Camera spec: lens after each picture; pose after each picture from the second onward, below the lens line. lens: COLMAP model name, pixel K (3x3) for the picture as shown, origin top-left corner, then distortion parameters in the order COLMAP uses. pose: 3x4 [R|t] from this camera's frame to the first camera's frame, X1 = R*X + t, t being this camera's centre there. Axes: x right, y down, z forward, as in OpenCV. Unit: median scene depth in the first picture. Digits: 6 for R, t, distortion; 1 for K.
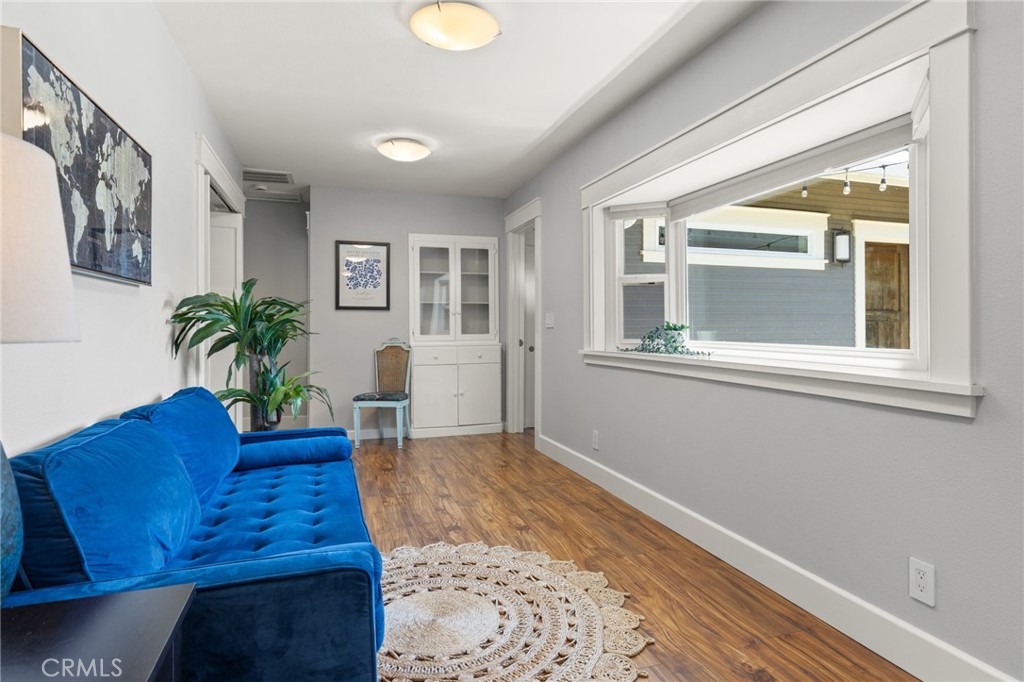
lens RADIAL K [[572.8, 0, 517.3], [0, 572.8, 326.1], [0, 0, 1]] dist [0.004938, -0.000175]
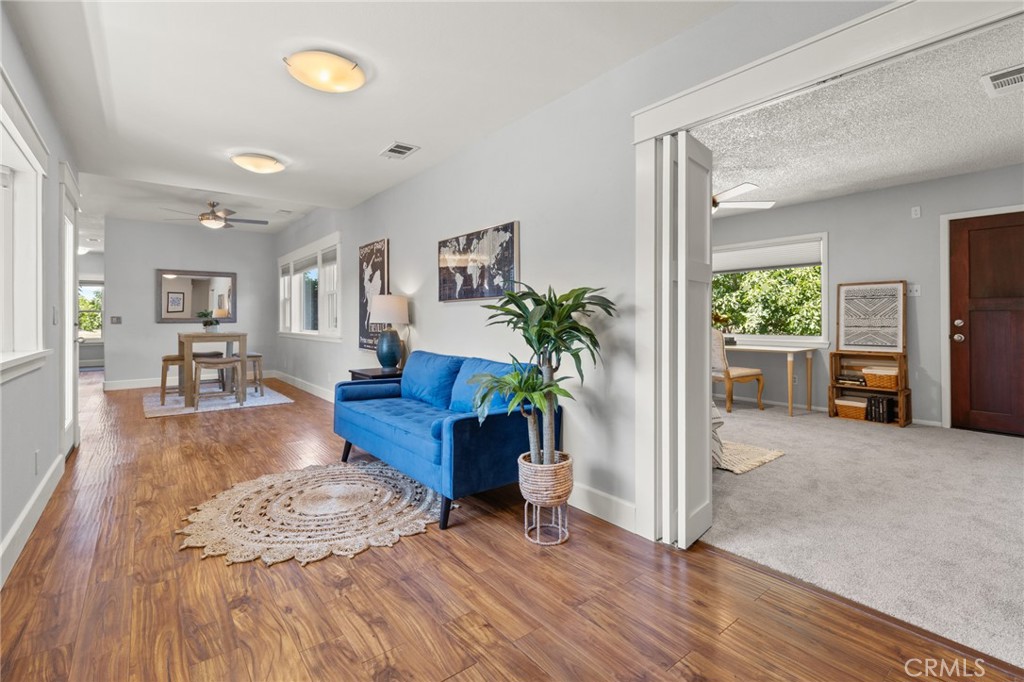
lens RADIAL K [[471.9, 0, 515.4], [0, 471.9, 326.0], [0, 0, 1]] dist [0.003058, 0.000671]
pose [[-0.935984, 0.006634, -0.351979, -0.102875], [0.003494, 0.999948, 0.009556, 0.003049], [0.352024, 0.007715, -0.935959, 1.608586]]
